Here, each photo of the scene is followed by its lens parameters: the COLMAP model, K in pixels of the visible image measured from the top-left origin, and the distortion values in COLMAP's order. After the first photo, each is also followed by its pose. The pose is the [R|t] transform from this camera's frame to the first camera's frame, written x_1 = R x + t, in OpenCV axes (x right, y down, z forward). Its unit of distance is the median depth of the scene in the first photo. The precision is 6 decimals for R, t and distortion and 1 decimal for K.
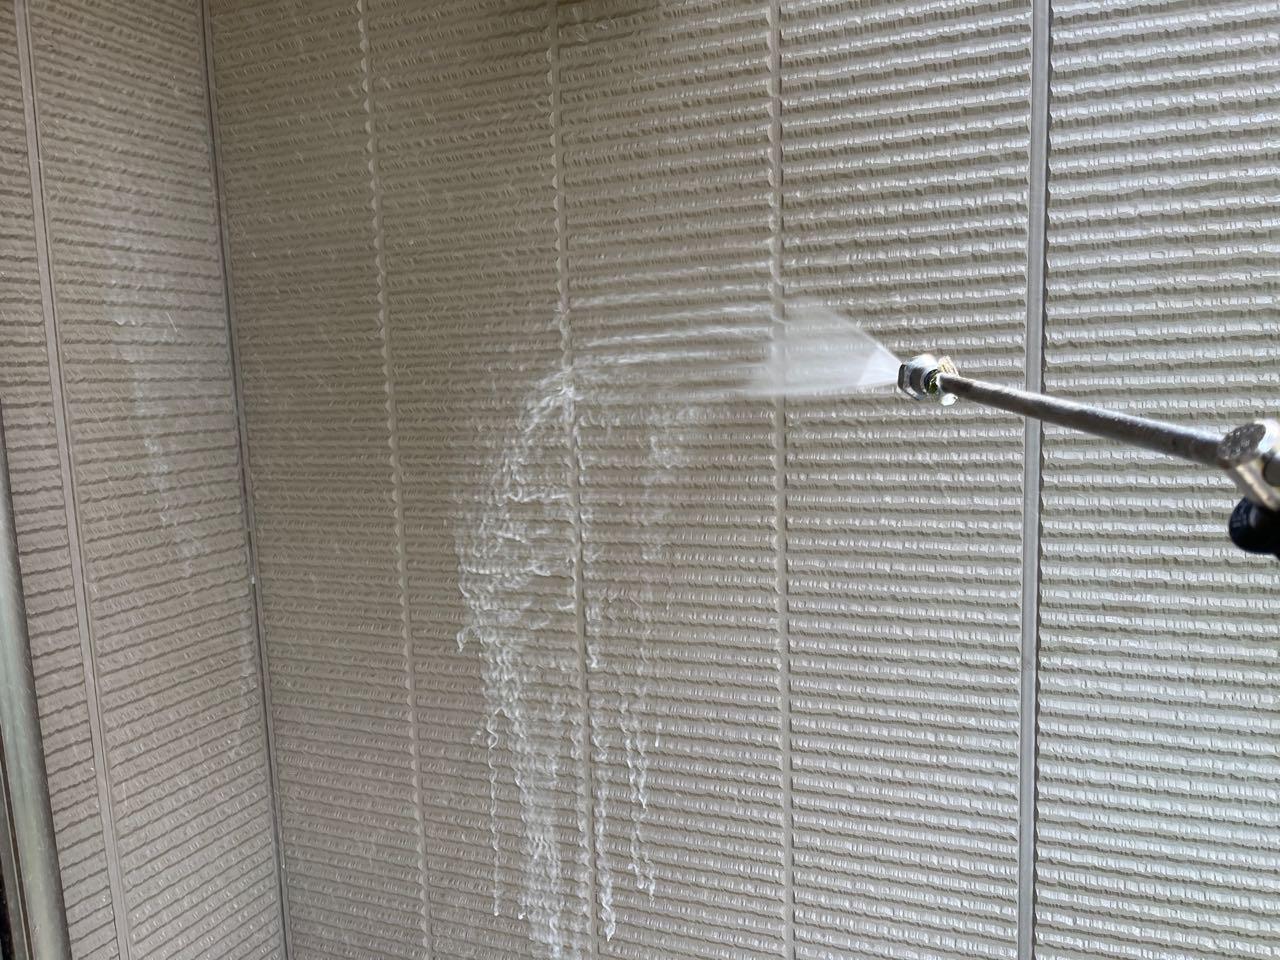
lens RADIAL K [[970.6, 0, 640.0], [0, 970.6, 480.0], [0, 0, 1]] dist [0.052767, -0.082316]
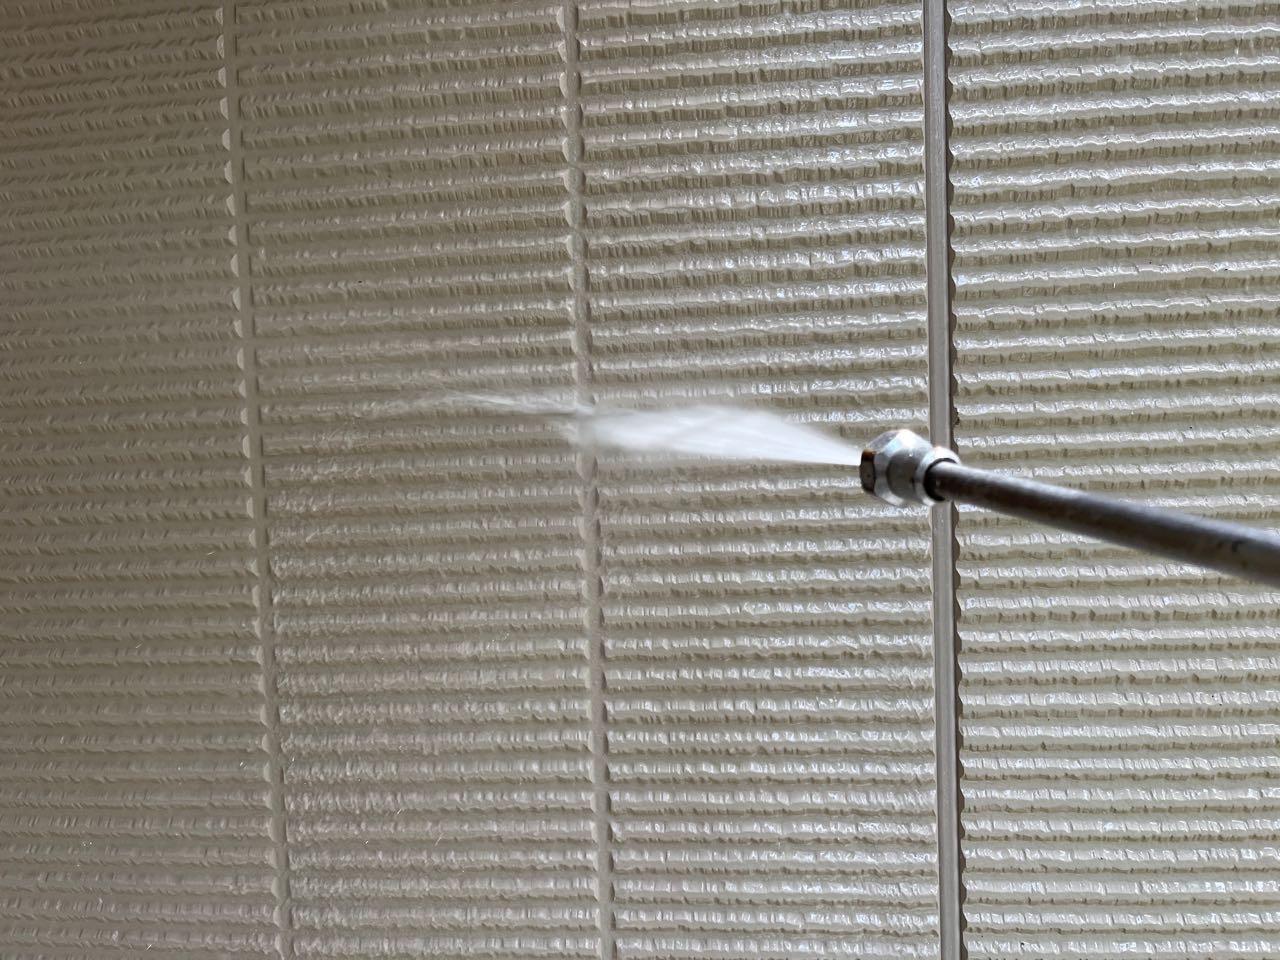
lens RADIAL K [[970.6, 0, 640.0], [0, 970.6, 480.0], [0, 0, 1]] dist [0.052767, -0.082316]
pose [[0.953077, -0.017580, 0.302217, -0.030358], [0.036656, 0.997669, -0.057562, -0.036787], [-0.300500, 0.065939, 0.951500, 0.365871]]
